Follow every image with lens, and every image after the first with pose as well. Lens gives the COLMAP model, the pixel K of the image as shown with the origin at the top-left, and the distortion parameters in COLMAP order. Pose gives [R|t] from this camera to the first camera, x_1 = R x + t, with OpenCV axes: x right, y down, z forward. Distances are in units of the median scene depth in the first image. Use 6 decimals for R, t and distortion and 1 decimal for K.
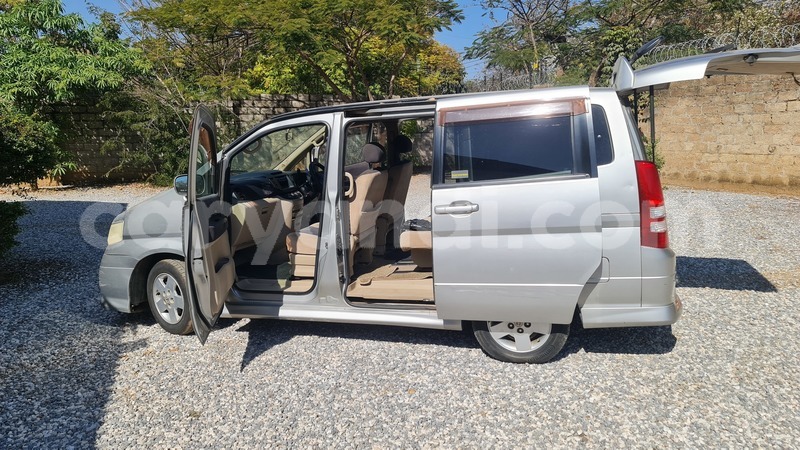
lens RADIAL K [[592.4, 0, 397.7], [0, 592.4, 230.4], [0, 0, 1]] dist [0.049757, -0.021131]
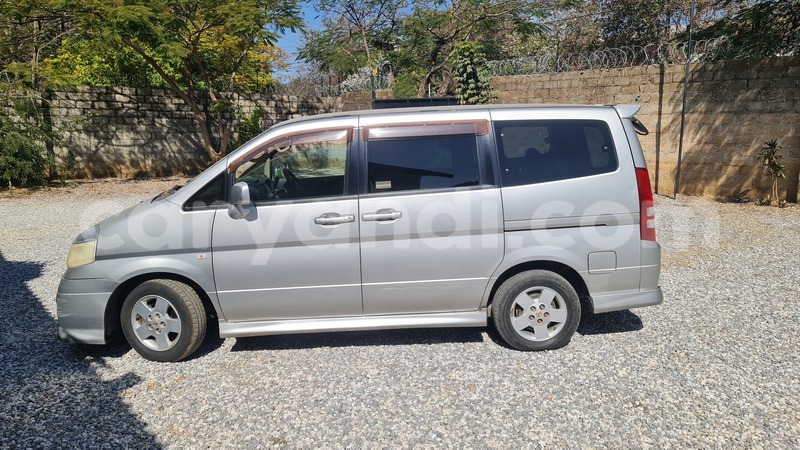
lens RADIAL K [[592.4, 0, 404.1], [0, 592.4, 221.9], [0, 0, 1]] dist [0.049757, -0.021131]
pose [[0.940257, -0.035422, 0.338619, -0.119194], [0.039604, 0.999201, -0.005447, -0.006220], [-0.338155, 0.018532, 0.940908, 0.011210]]
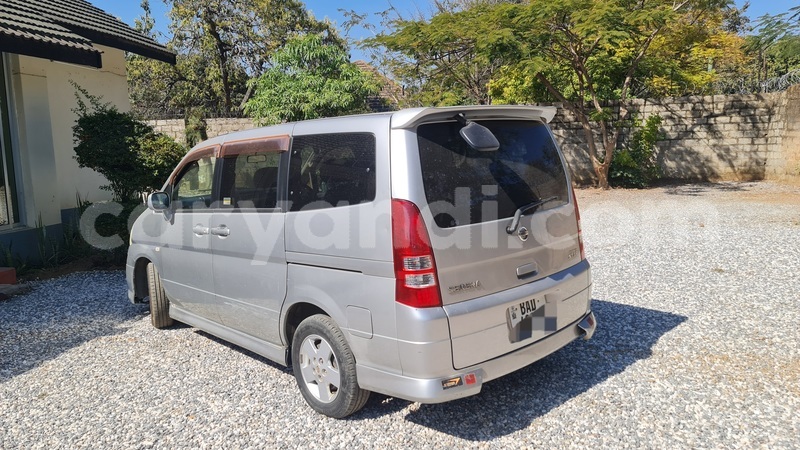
lens RADIAL K [[592.4, 0, 399.8], [0, 592.4, 224.1], [0, 0, 1]] dist [0.049757, -0.021131]
pose [[0.861628, 0.062049, -0.503733, 0.230821], [-0.071439, 0.997445, 0.000667, -0.023135], [0.502487, 0.035412, 0.863859, 0.080419]]
